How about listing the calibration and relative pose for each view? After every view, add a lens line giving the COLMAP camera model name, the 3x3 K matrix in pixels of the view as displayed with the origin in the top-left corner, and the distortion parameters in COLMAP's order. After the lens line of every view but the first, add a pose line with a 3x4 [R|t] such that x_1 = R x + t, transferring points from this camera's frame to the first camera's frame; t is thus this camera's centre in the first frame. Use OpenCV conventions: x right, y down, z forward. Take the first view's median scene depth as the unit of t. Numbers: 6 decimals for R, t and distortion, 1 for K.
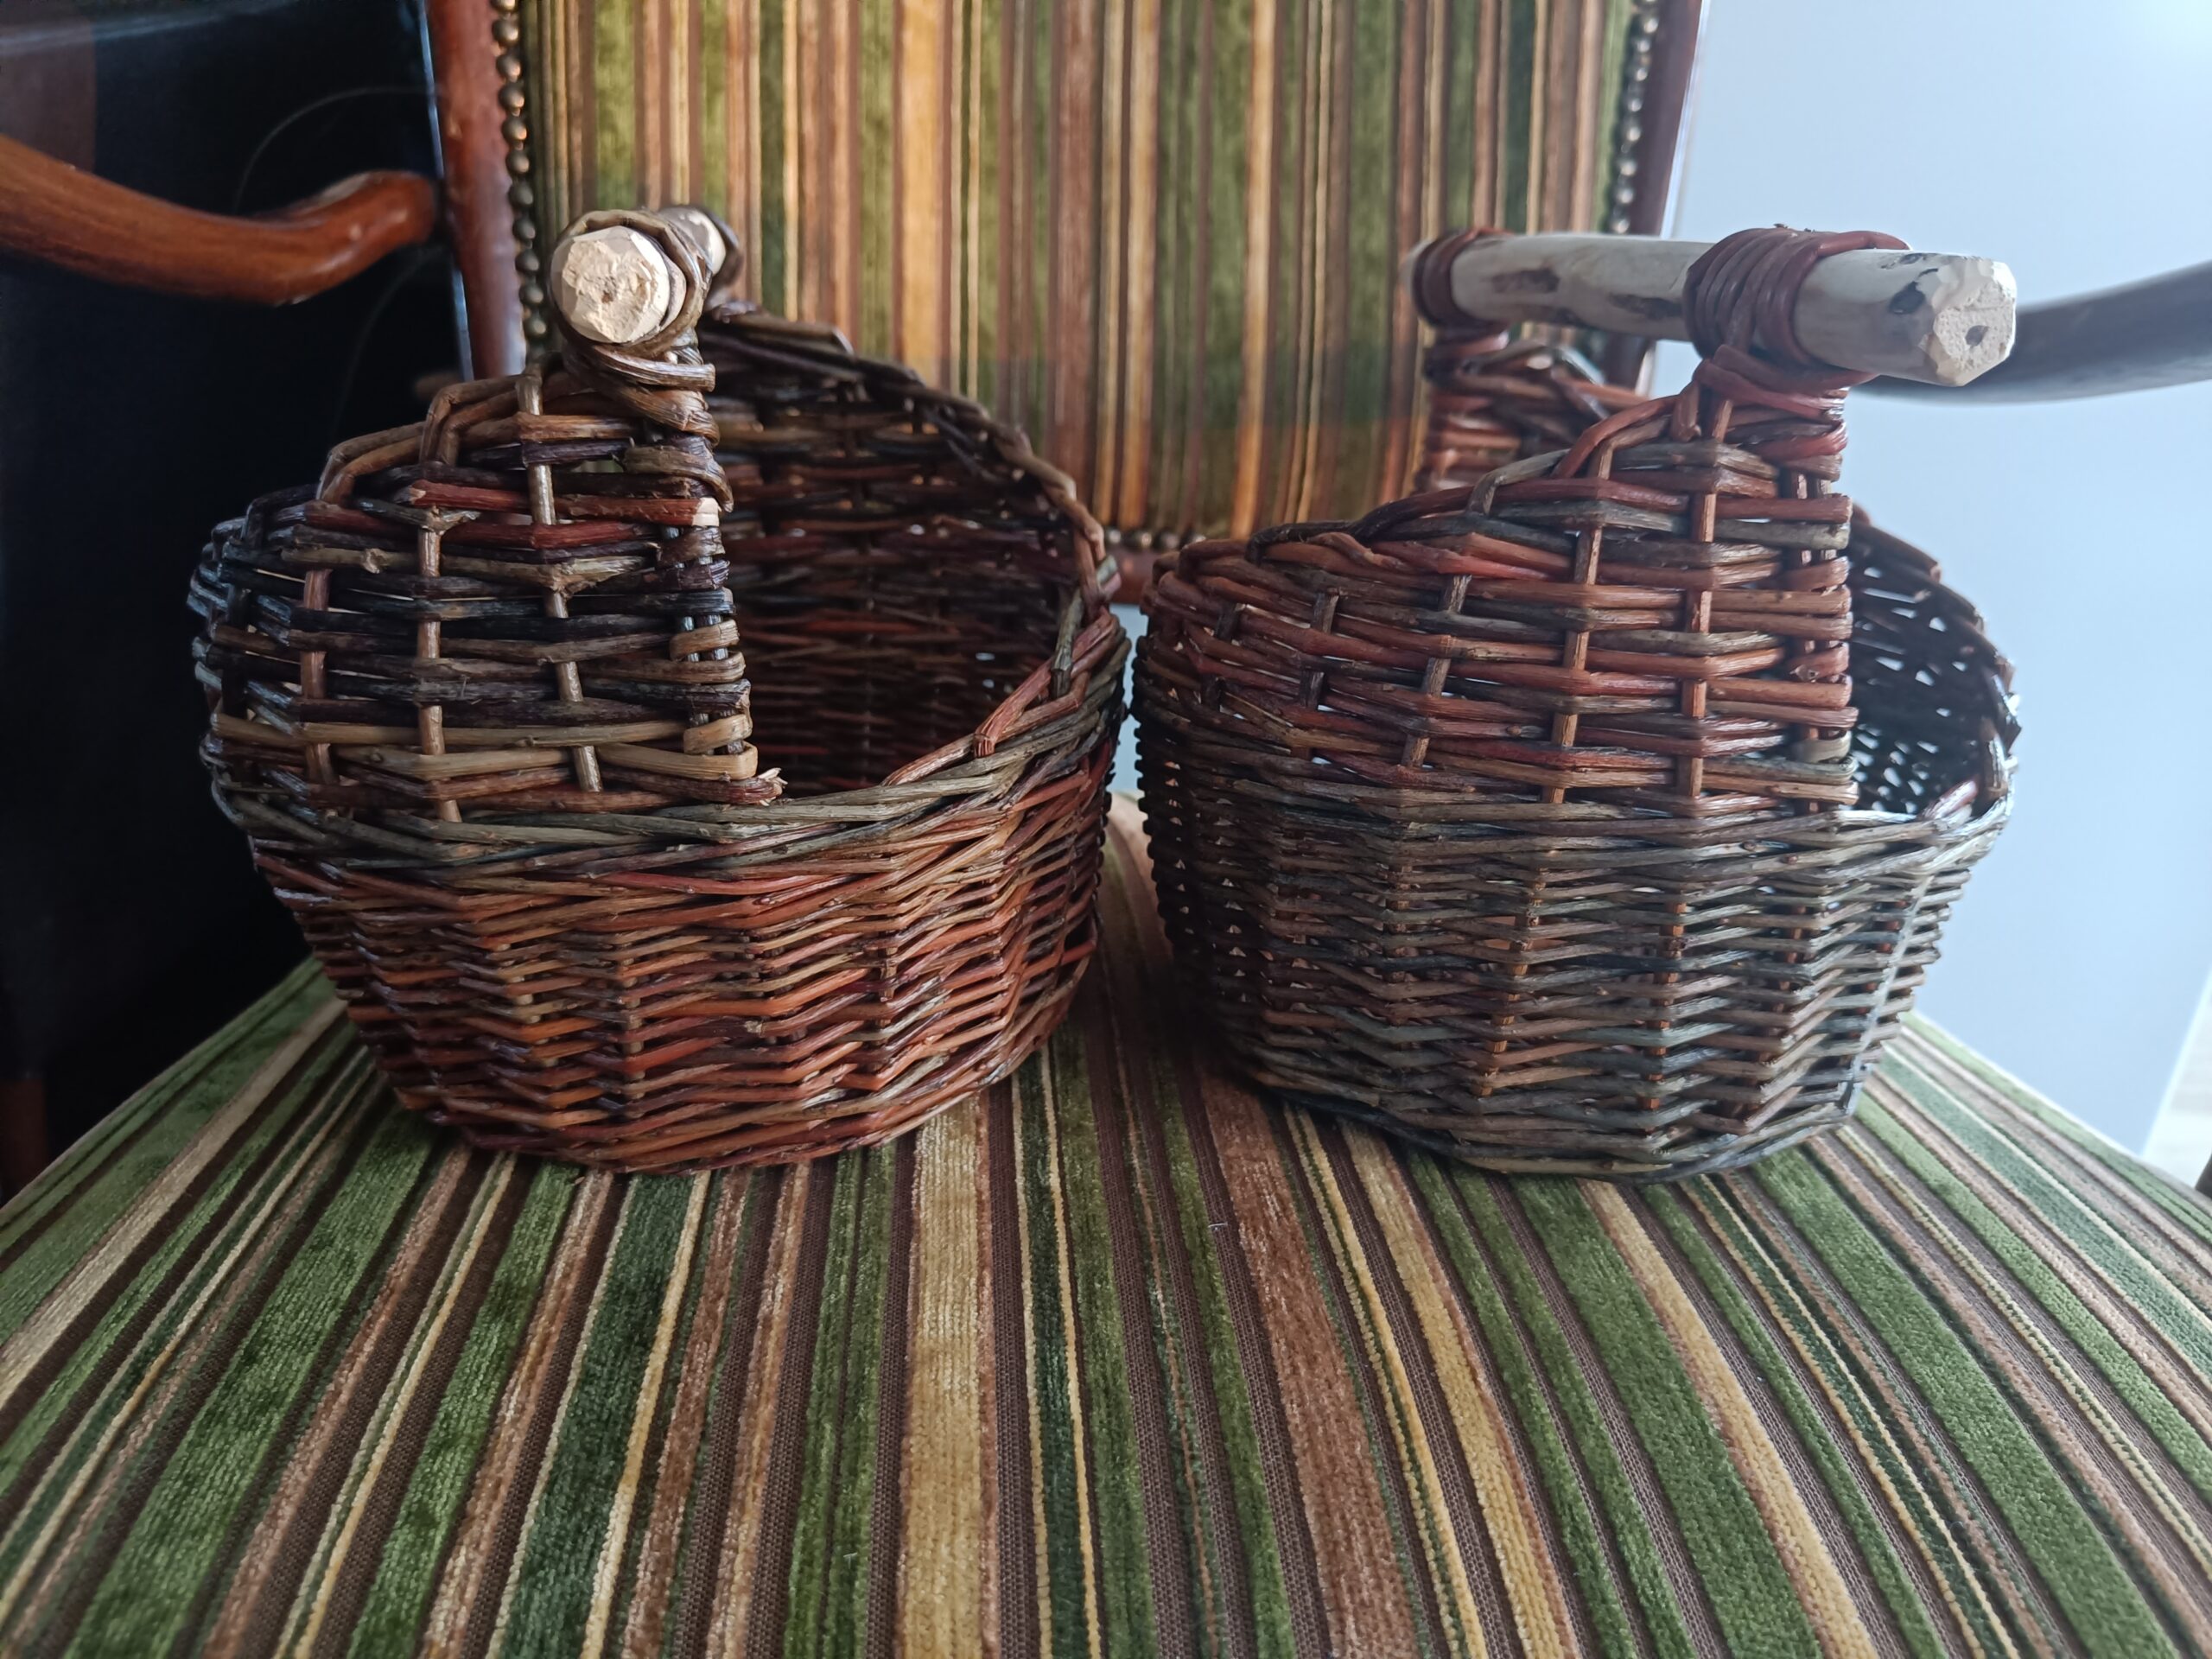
lens RADIAL K [[1744.4, 0, 1067.6], [0, 1744.4, 855.1], [0, 0, 1]] dist [-0.029052, 0.003902]
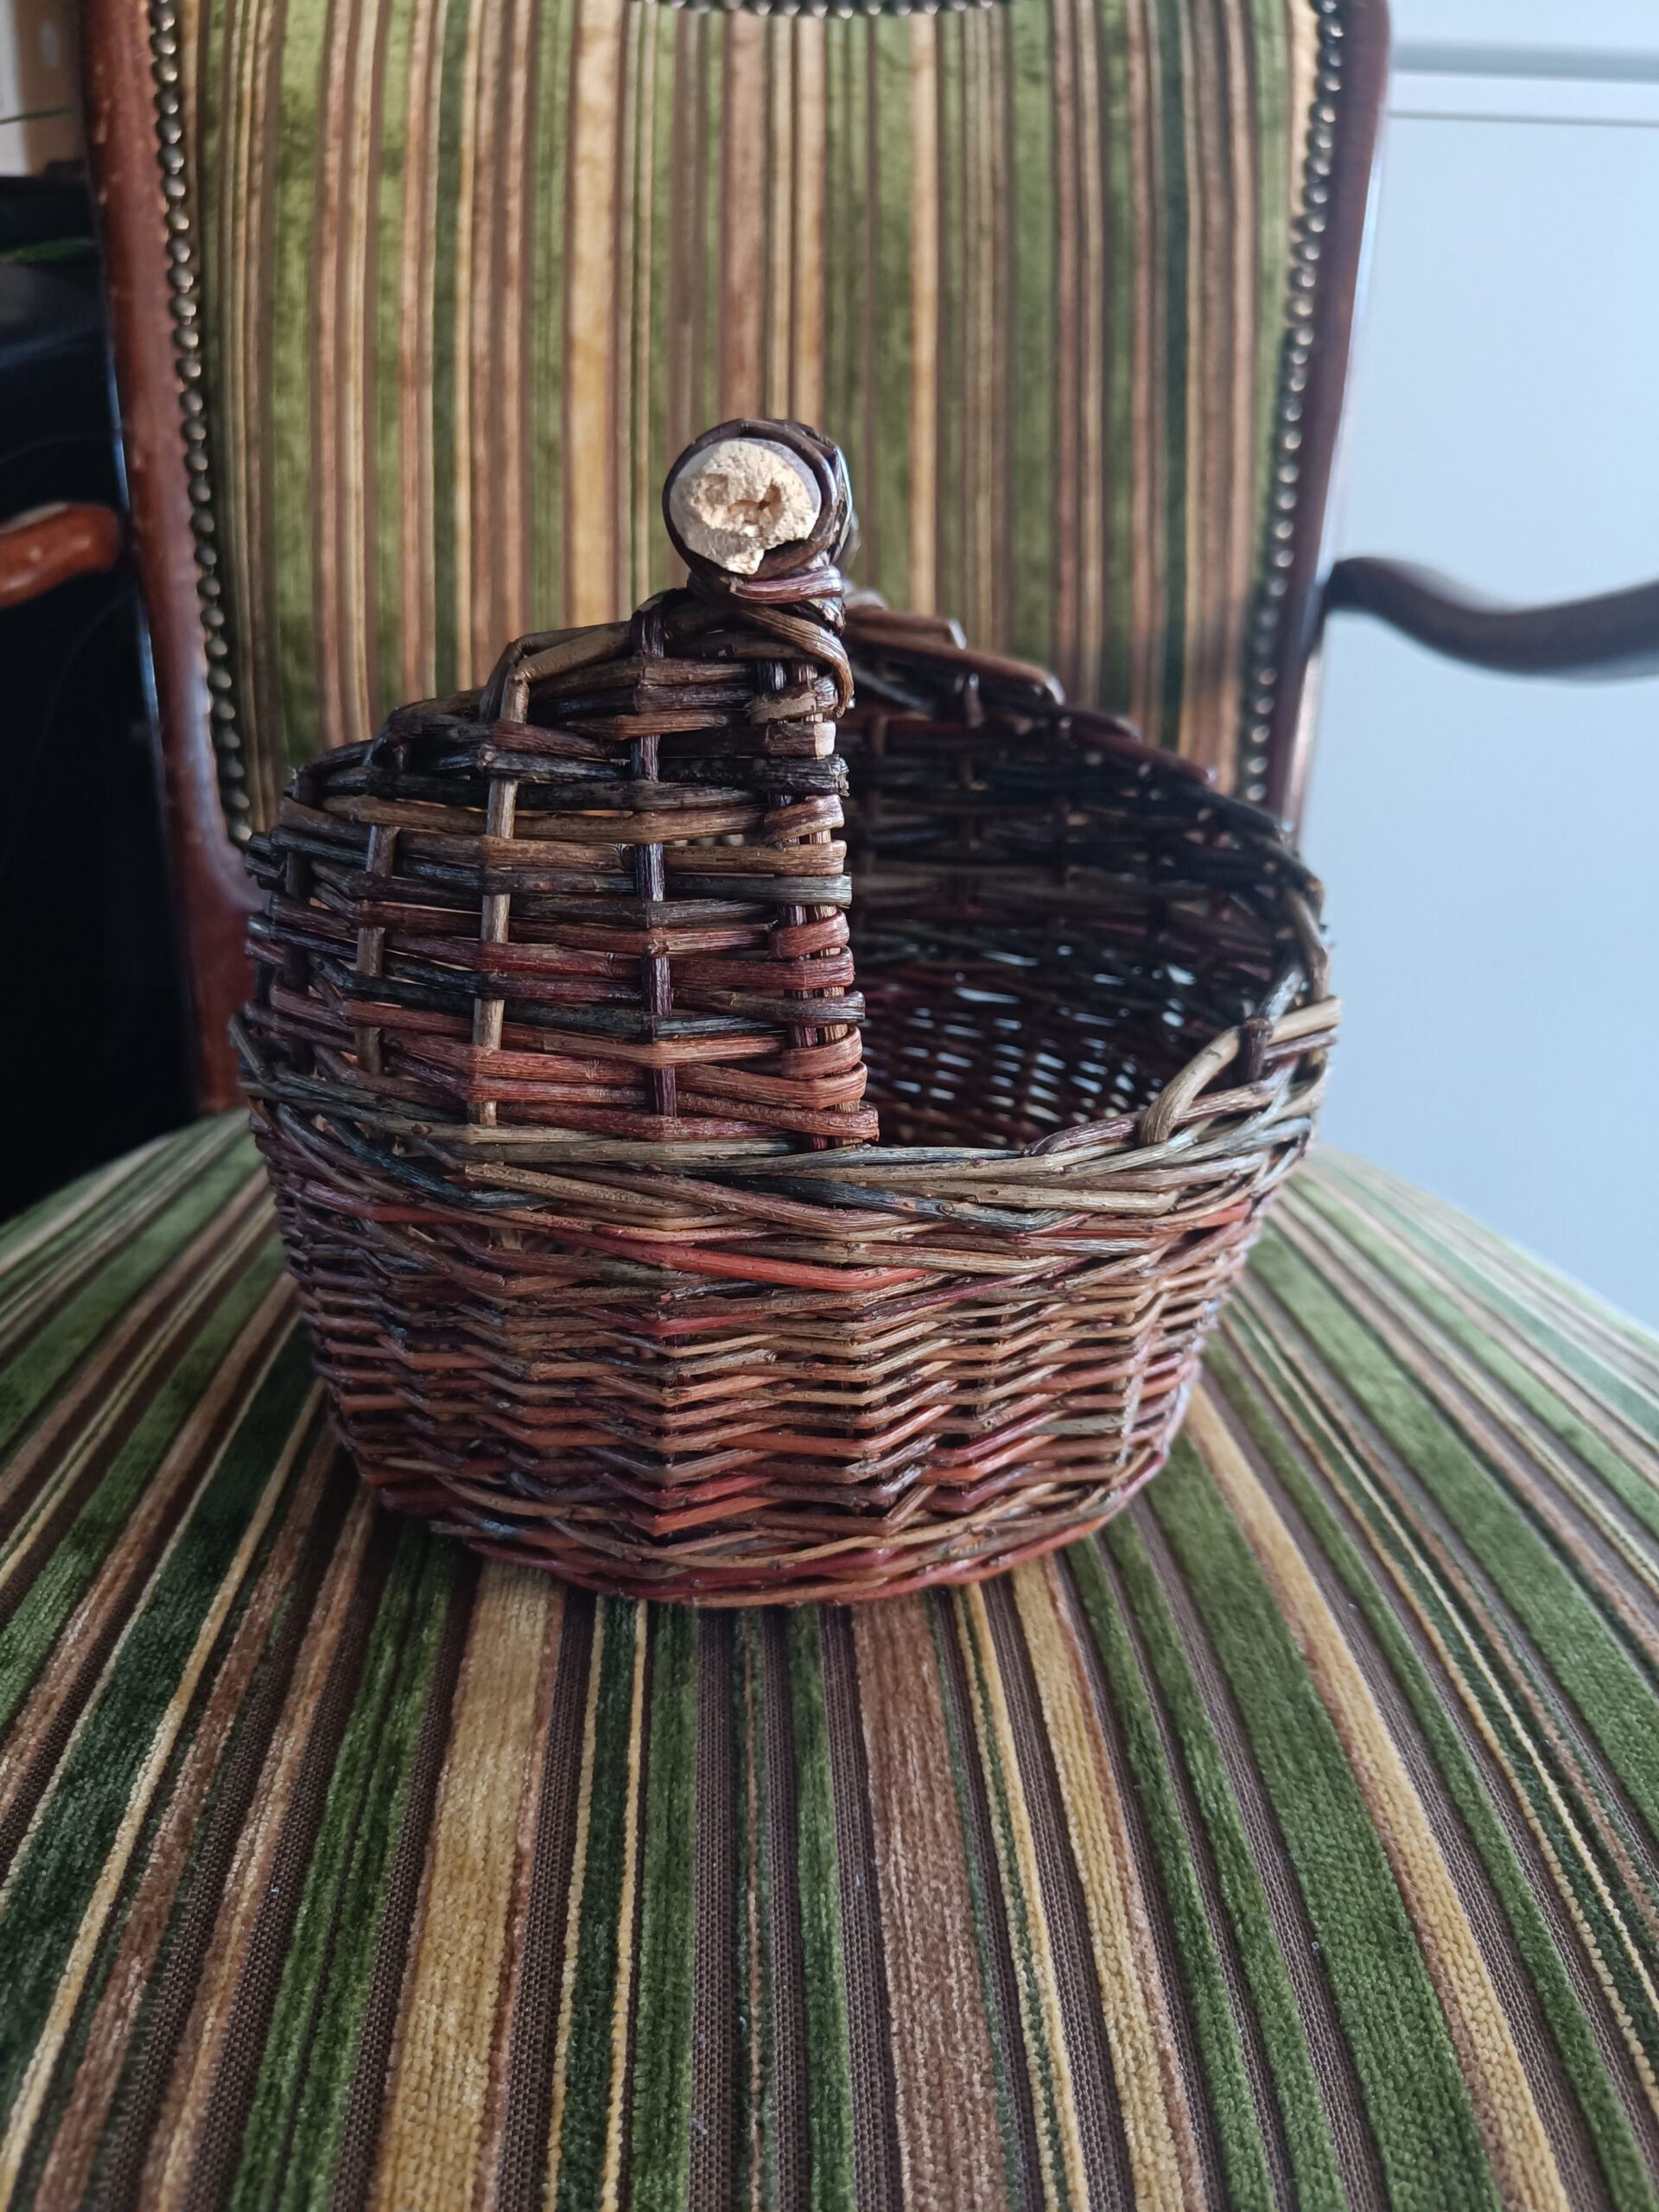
lens RADIAL K [[1744.4, 0, 785.2], [0, 1744.4, 1117.9], [0, 0, 1]] dist [-0.029052, 0.003902]
pose [[0.999541, -0.014065, -0.026827, 0.118054], [0.012383, 0.998008, -0.061867, 0.090410], [0.027644, 0.061506, 0.997724, -0.000896]]
